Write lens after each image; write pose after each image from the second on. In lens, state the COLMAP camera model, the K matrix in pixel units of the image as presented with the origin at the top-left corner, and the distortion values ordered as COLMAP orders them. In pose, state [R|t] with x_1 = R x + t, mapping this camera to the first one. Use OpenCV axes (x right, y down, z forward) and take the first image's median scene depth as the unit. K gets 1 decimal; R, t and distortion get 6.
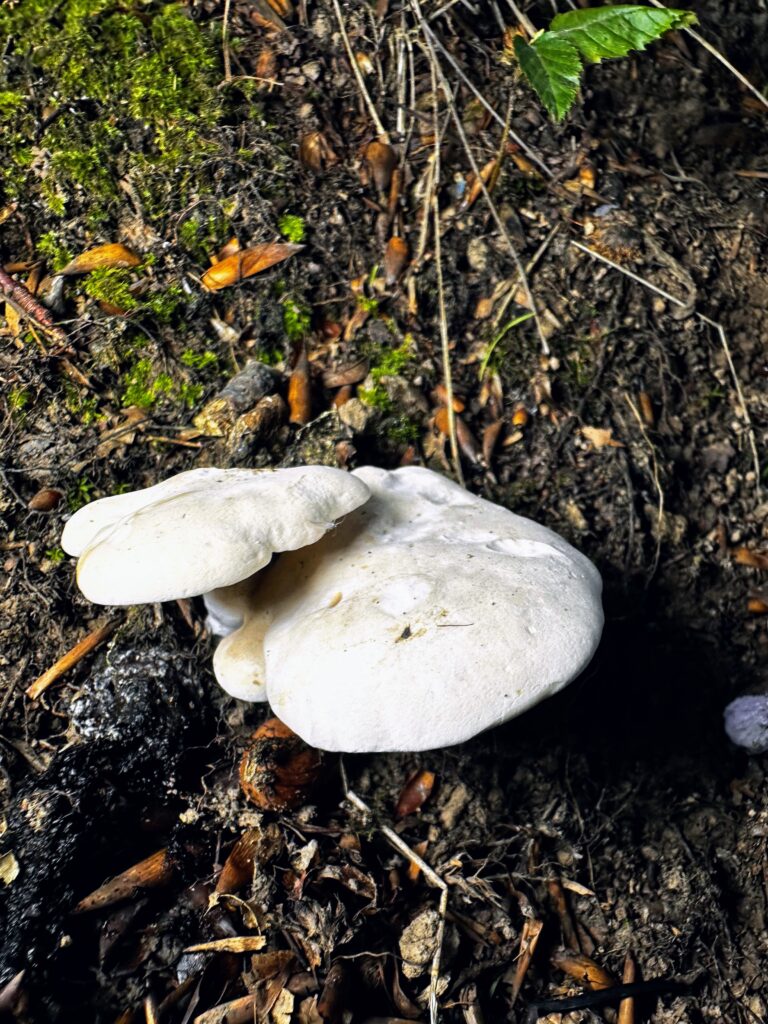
lens RADIAL K [[767.3, 0, 392.1], [0, 767.3, 501.4], [0, 0, 1]] dist [-0.010330, 0.003229]
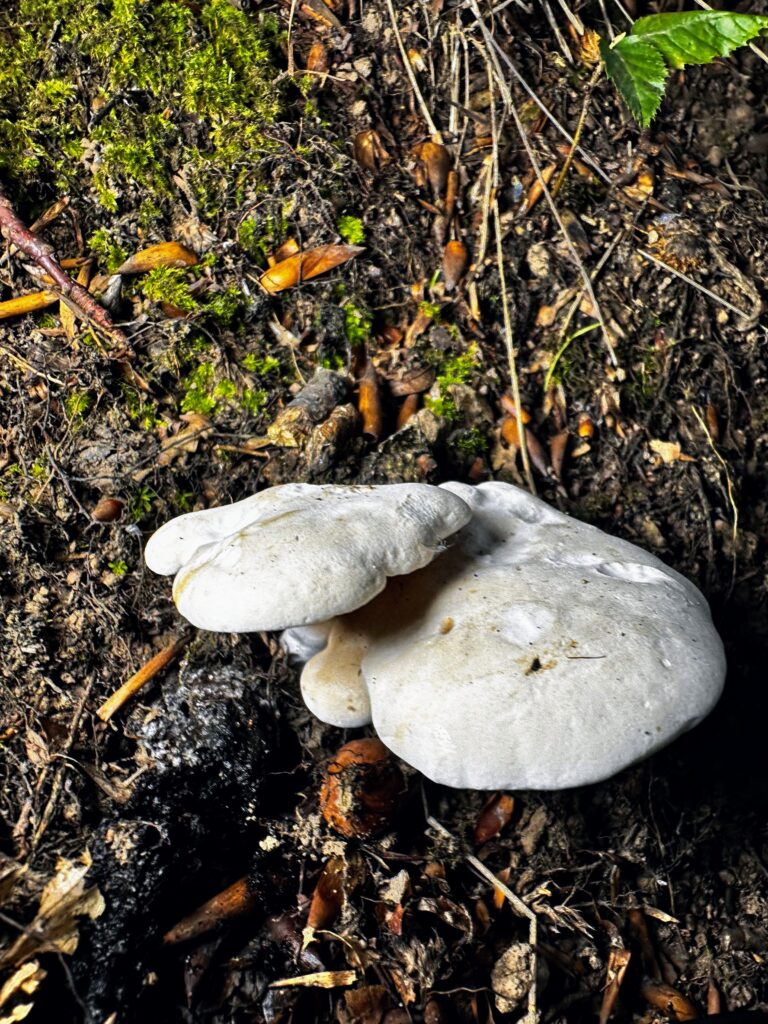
lens RADIAL K [[767.3, 0, 392.1], [0, 767.3, 501.4], [0, 0, 1]] dist [-0.010330, 0.003229]
pose [[0.999583, 0.013221, 0.025674, -0.111762], [-0.013387, 0.999890, 0.006334, -0.021564], [-0.025587, -0.006675, 0.999650, 0.029102]]
